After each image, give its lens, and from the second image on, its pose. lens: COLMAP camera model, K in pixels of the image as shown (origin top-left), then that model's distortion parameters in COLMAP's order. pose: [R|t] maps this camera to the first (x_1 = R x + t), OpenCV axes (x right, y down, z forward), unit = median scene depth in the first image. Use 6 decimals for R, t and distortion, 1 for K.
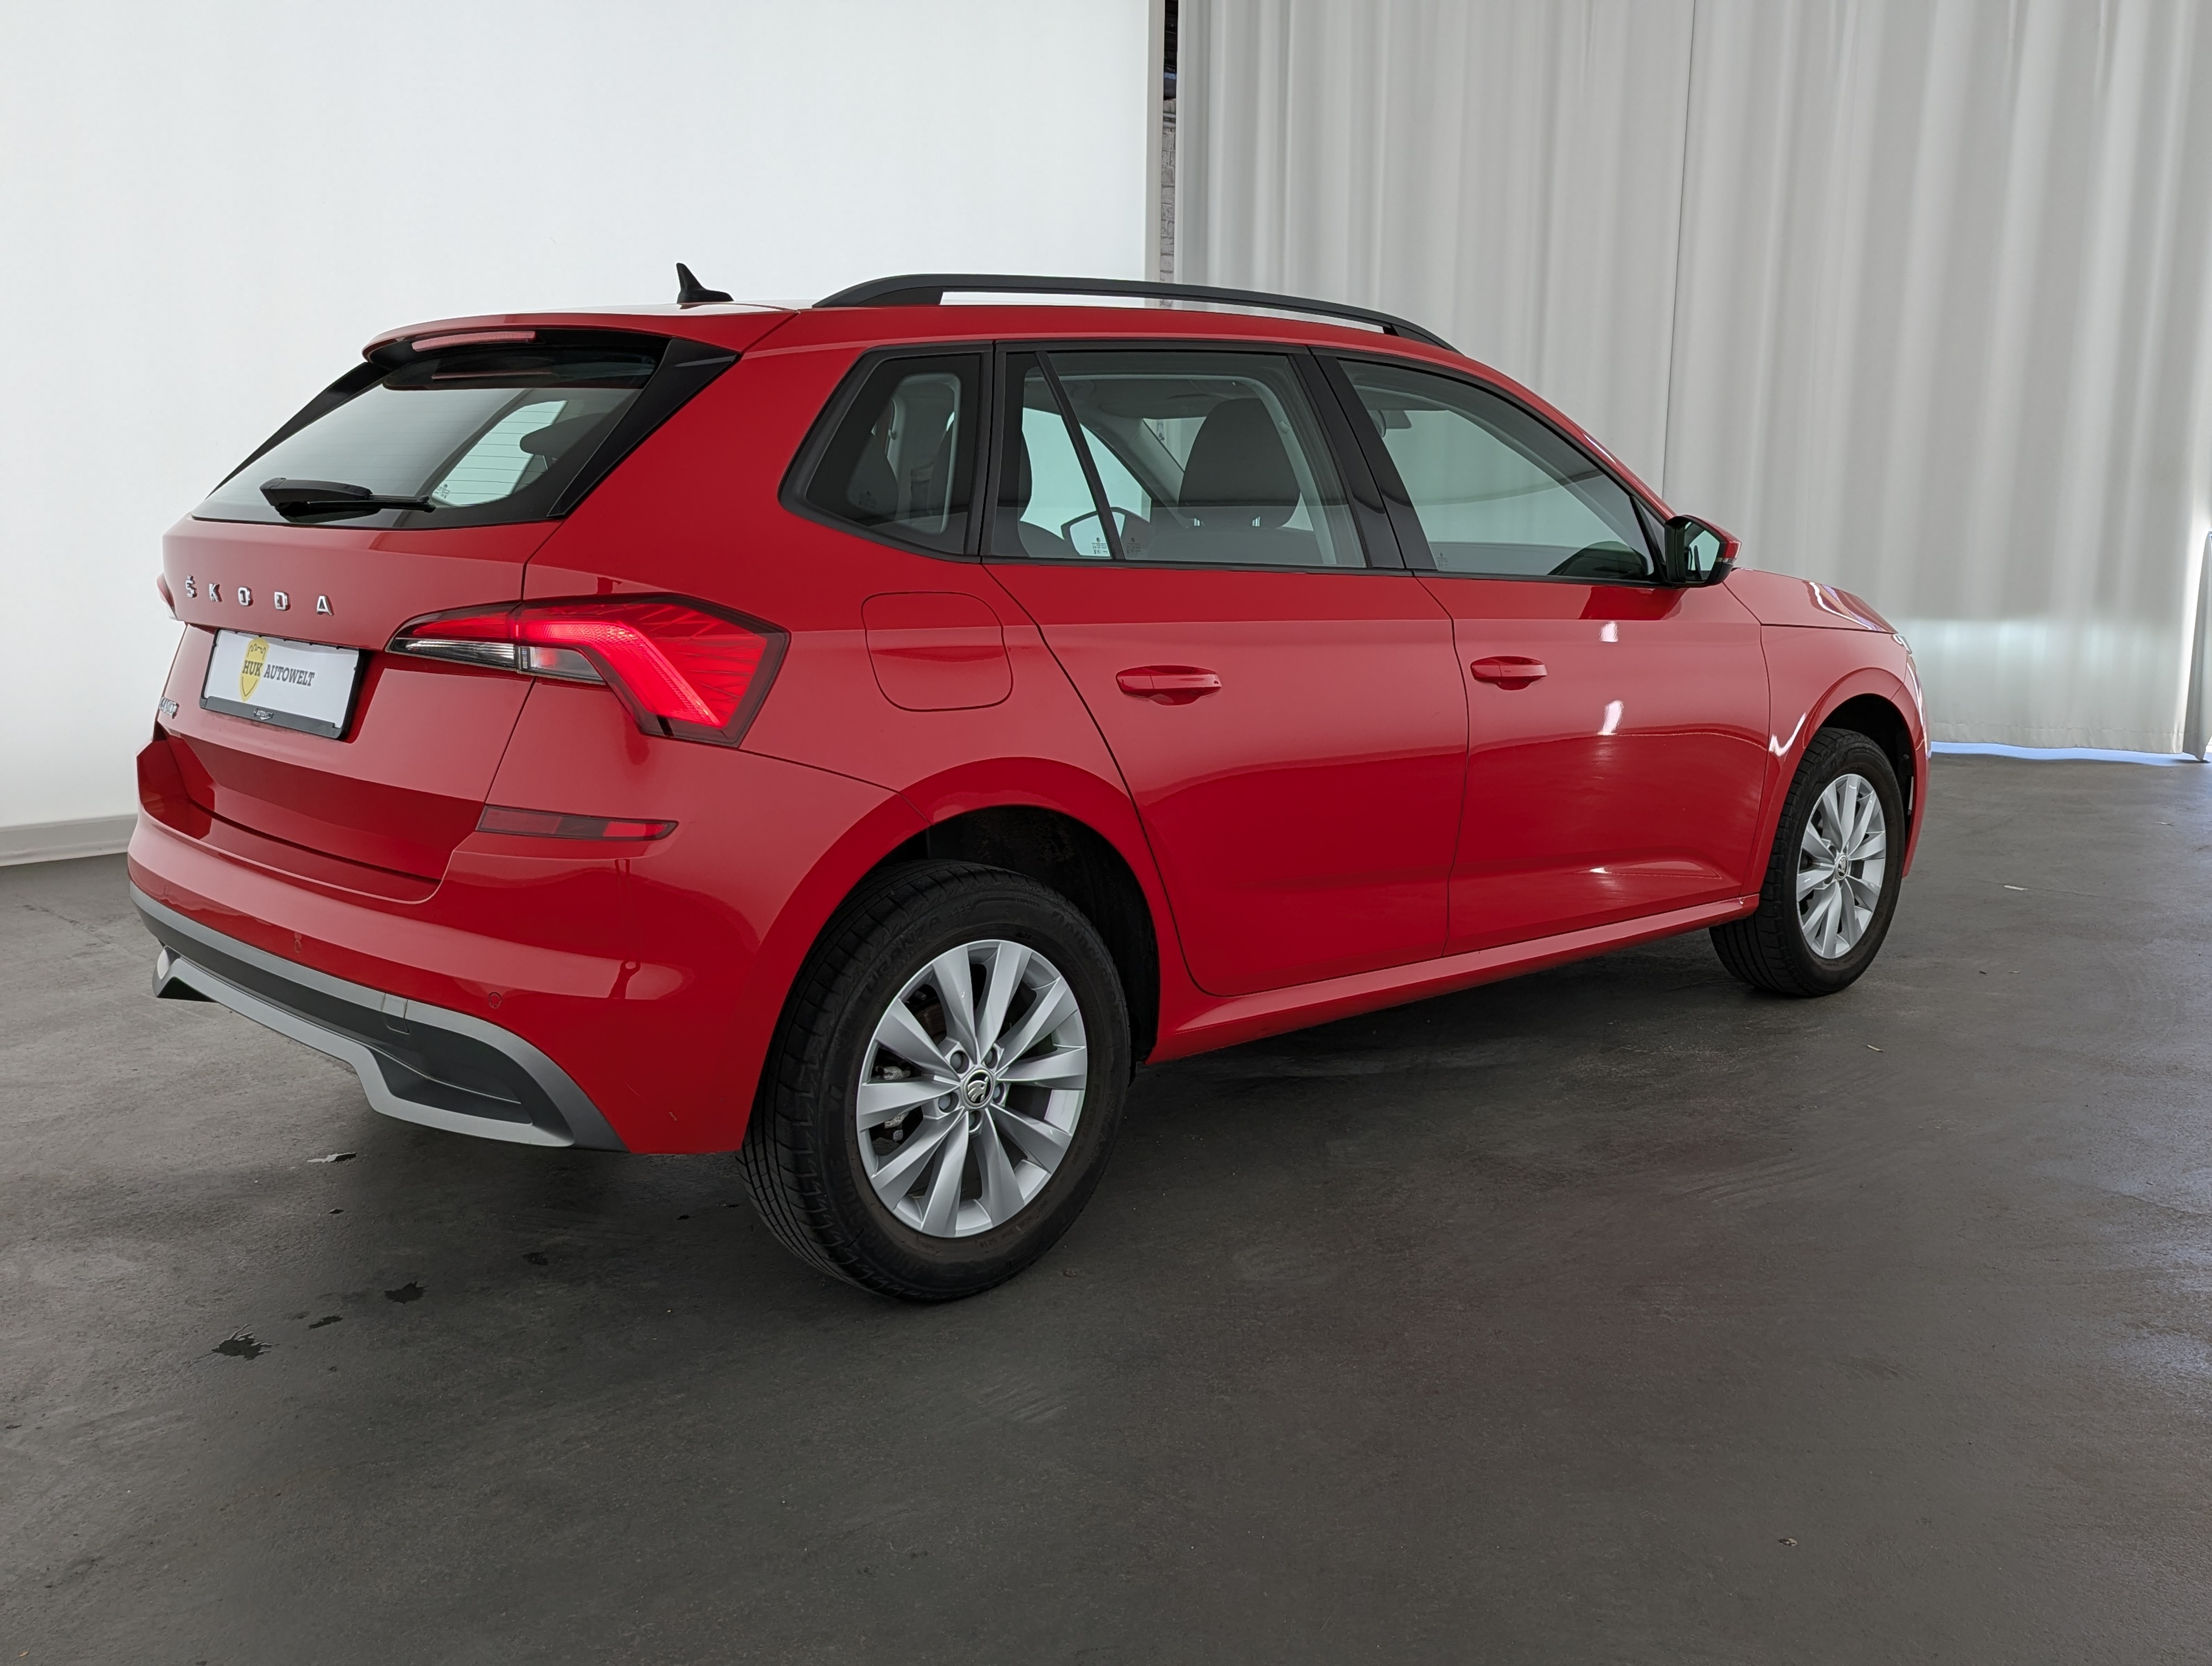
lens RADIAL K [[1716.6, 0, 1106.0], [0, 1716.6, 833.0], [0, 0, 1]] dist [0.008601, 0.000963]
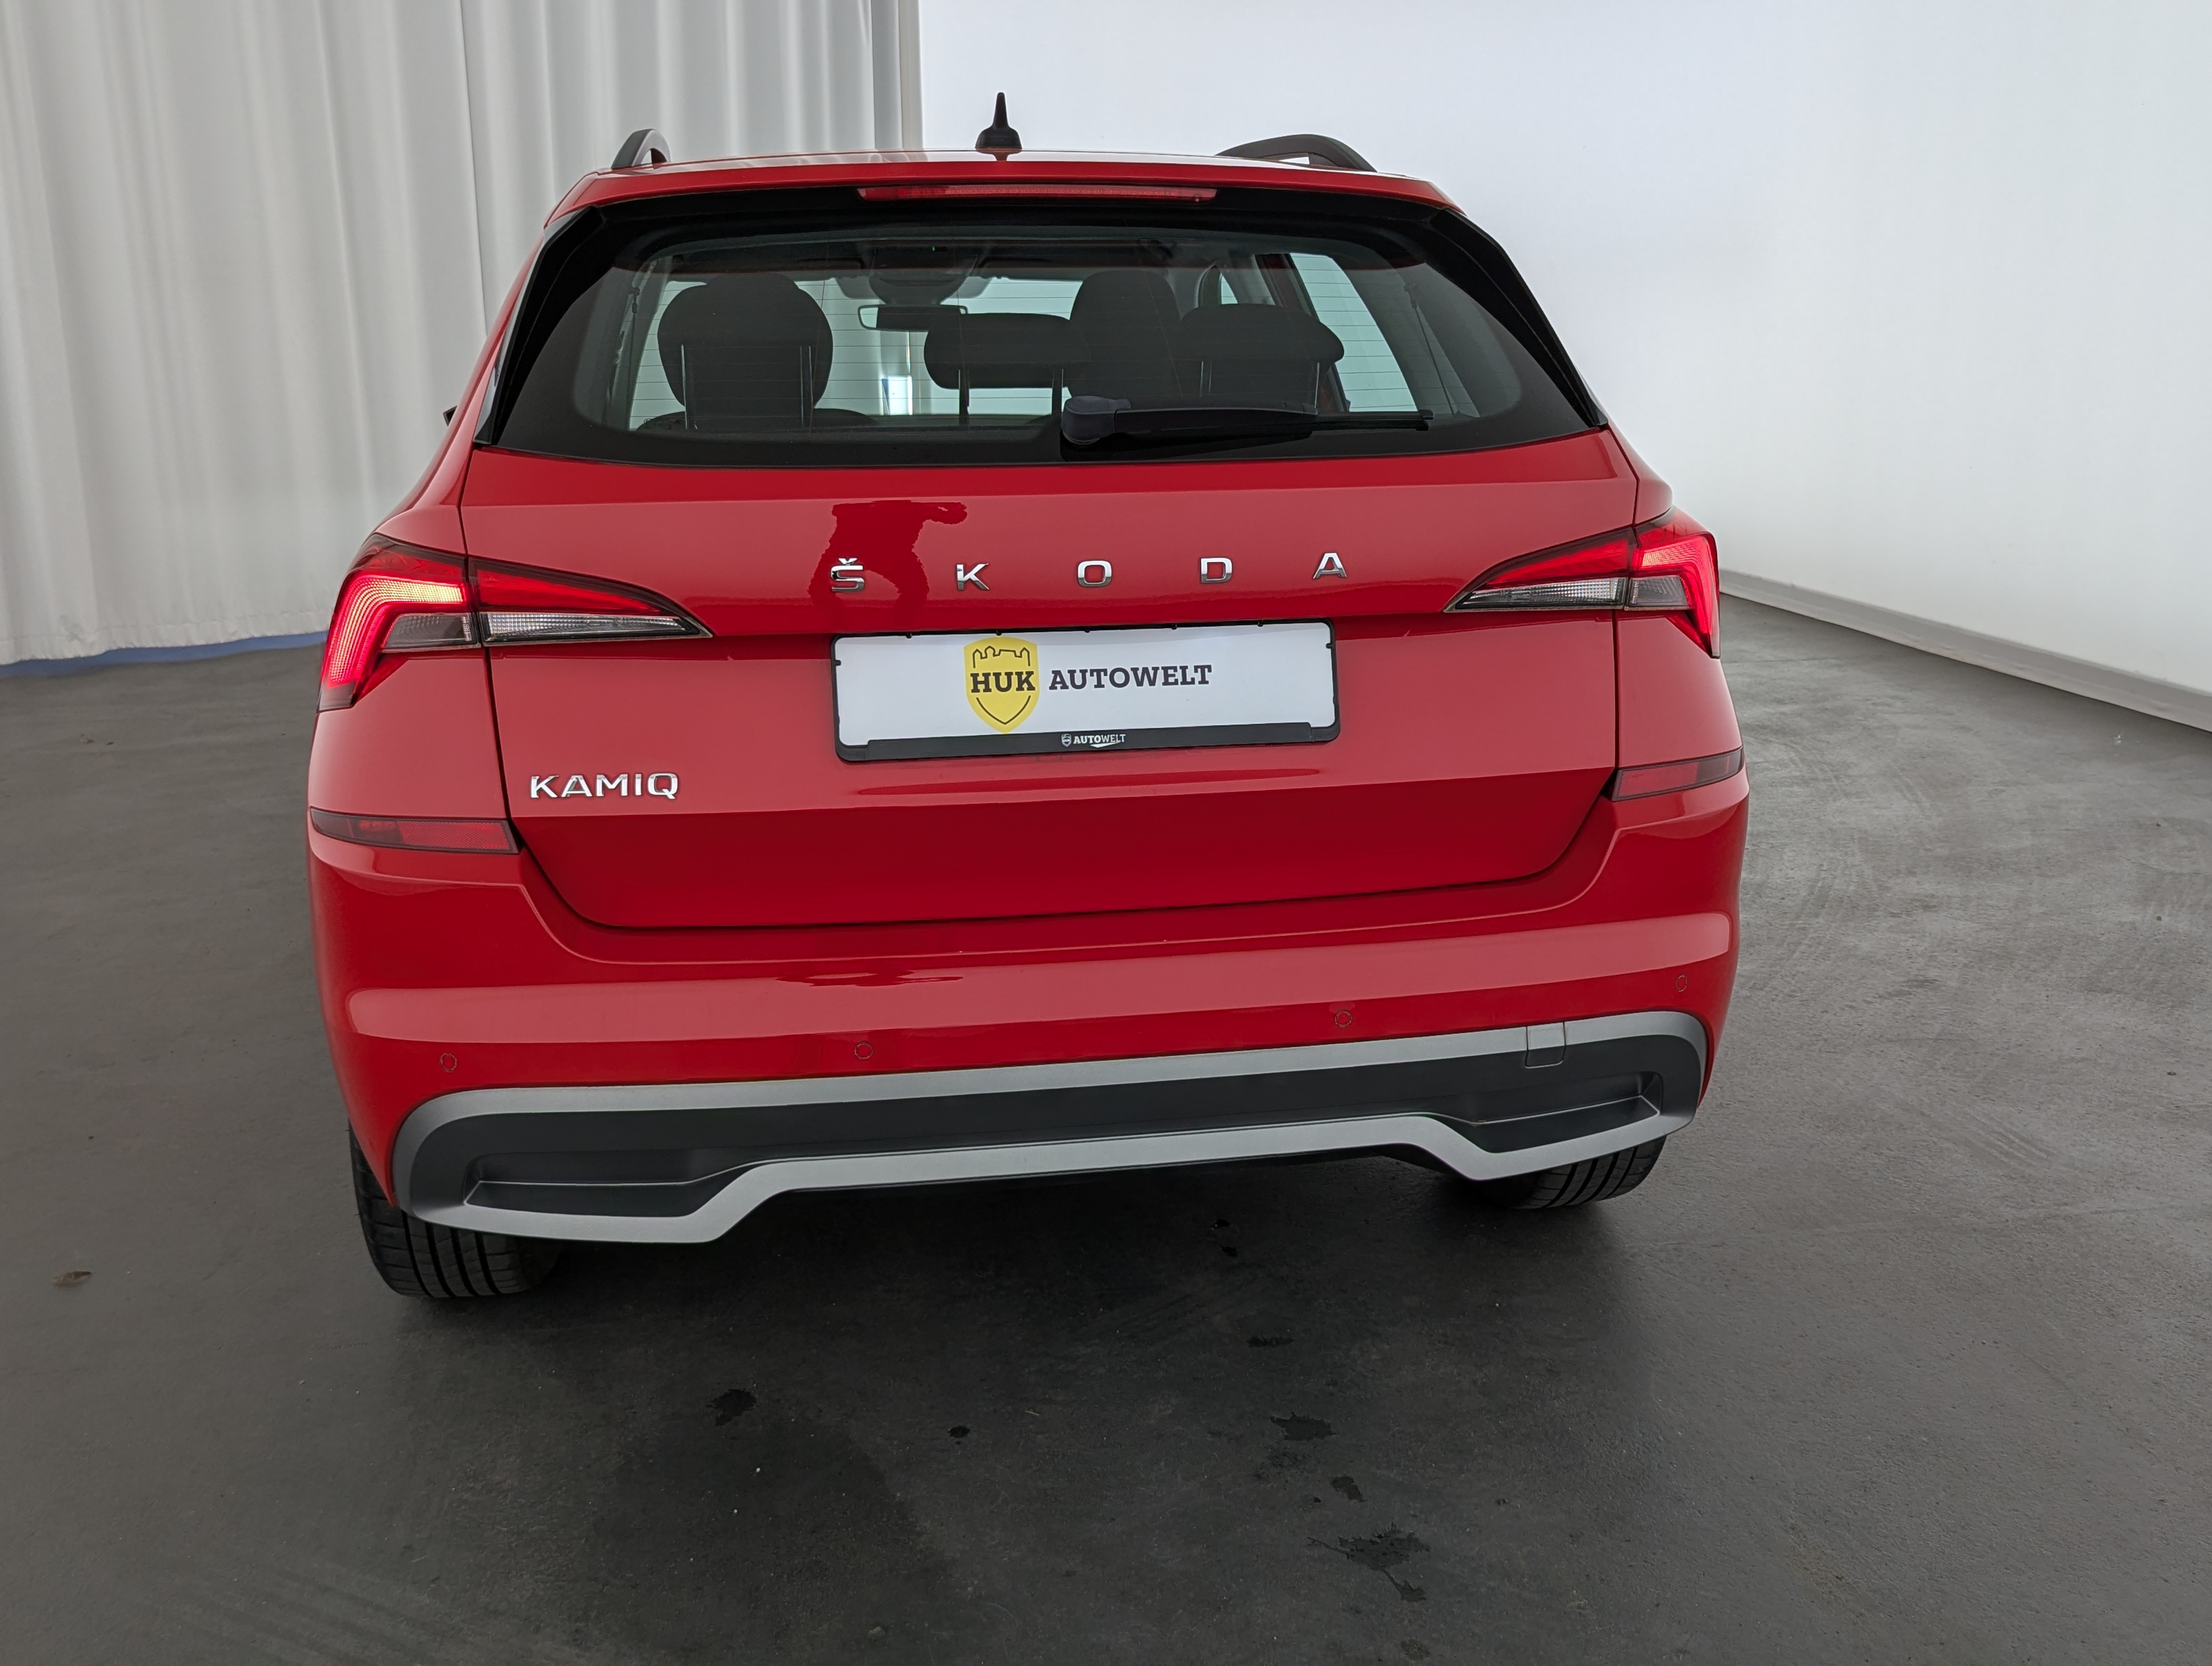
lens RADIAL K [[1716.6, 0, 1106.0], [0, 1716.6, 833.0], [0, 0, 1]] dist [0.008601, 0.000963]
pose [[0.650385, -0.217612, 0.727767, -0.984006], [0.164979, 0.975683, 0.144305, -0.129853], [-0.741472, 0.026213, 0.670471, 0.528620]]
